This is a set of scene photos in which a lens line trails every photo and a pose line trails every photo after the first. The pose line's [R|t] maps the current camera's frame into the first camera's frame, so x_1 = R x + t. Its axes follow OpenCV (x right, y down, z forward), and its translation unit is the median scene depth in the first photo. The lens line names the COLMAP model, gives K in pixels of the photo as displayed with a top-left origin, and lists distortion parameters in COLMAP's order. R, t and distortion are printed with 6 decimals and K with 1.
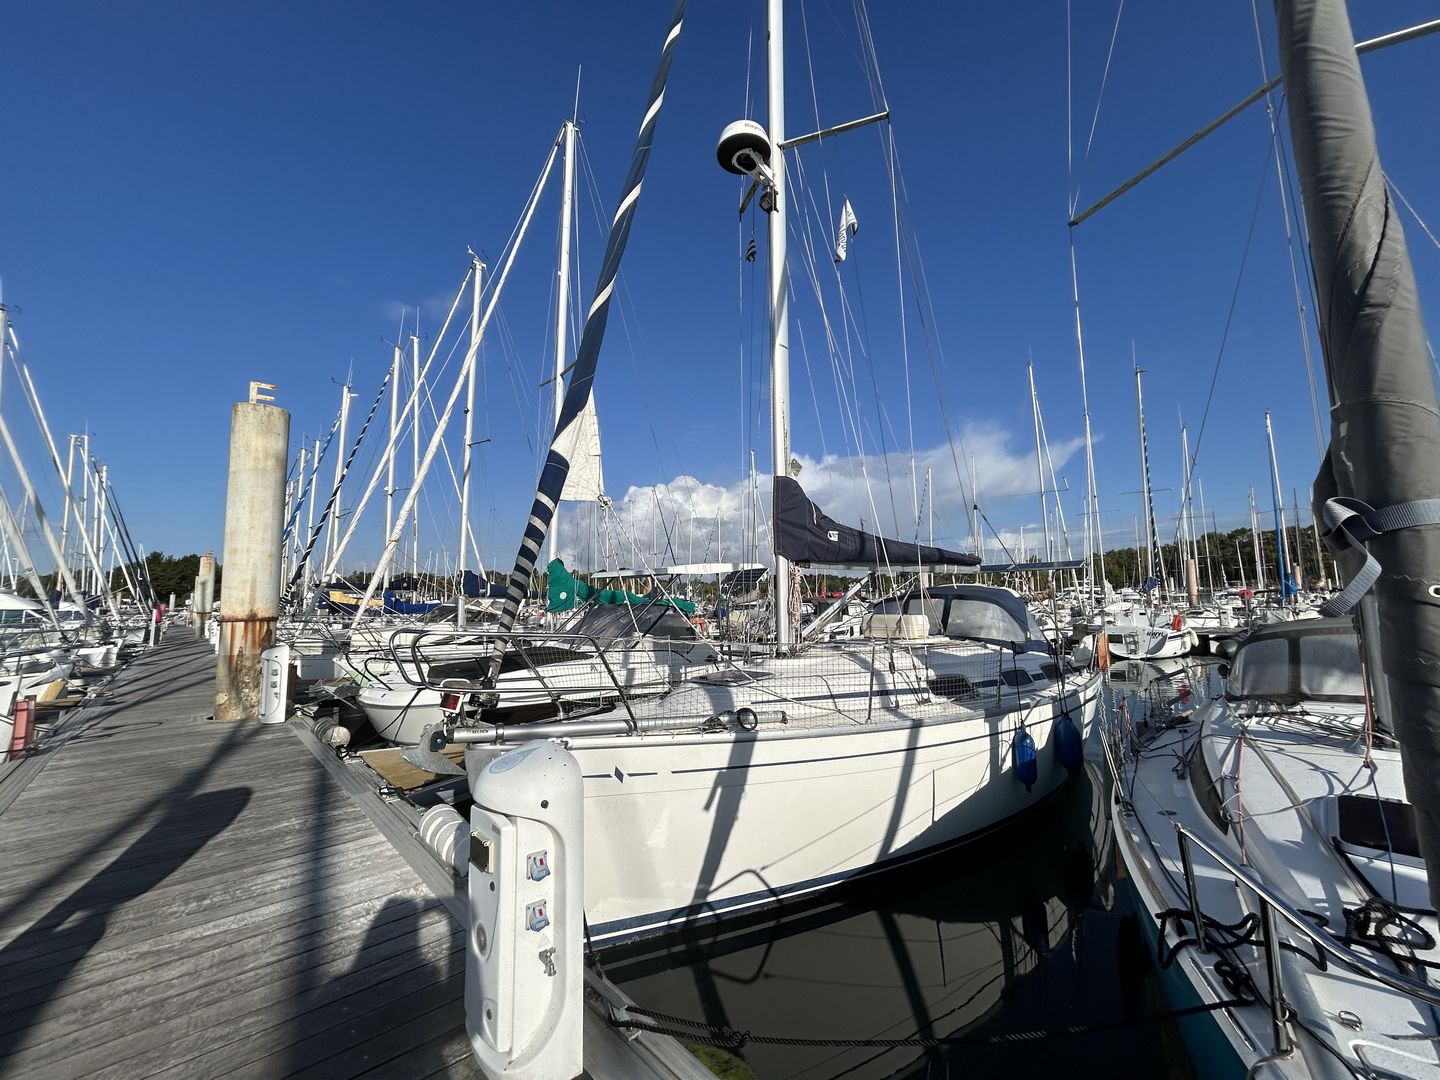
lens RADIAL K [[582.1, 0, 722.5], [0, 582.1, 549.3], [0, 0, 1]] dist [0.000380, 0.000199]
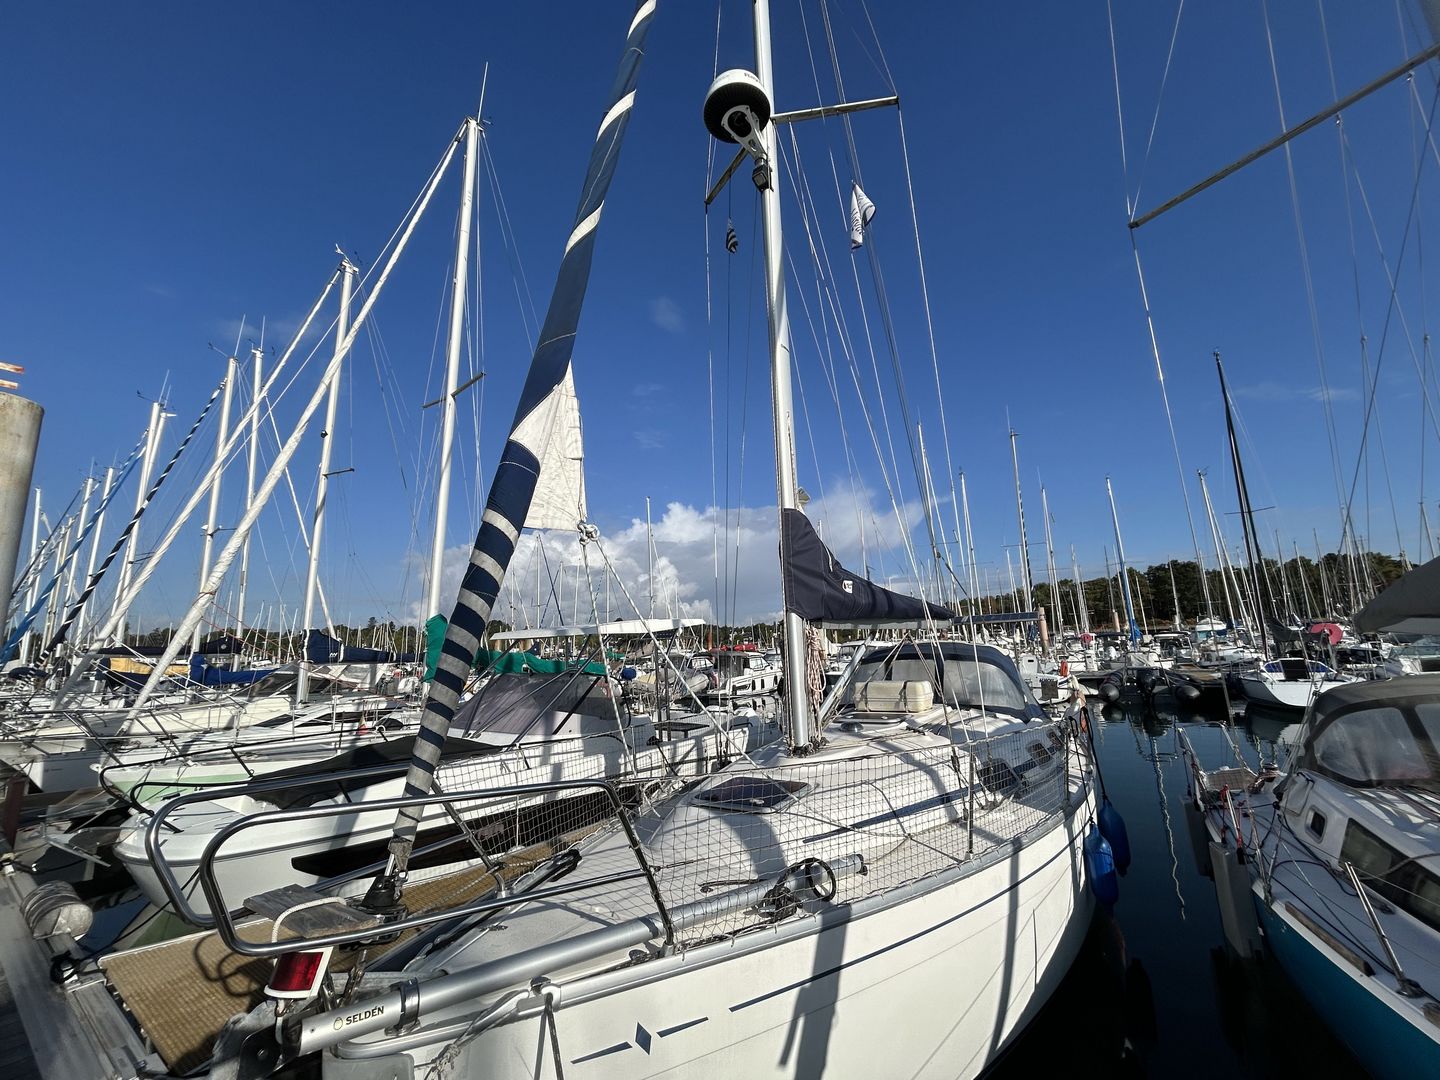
lens RADIAL K [[582.1, 0, 721.1], [0, 582.1, 547.1], [0, 0, 1]] dist [0.000380, 0.000199]
pose [[0.979884, 0.013836, 0.199087, -0.118542], [0.004009, 0.996028, -0.088951, -0.006199], [-0.199527, 0.087960, 0.975936, 0.230503]]
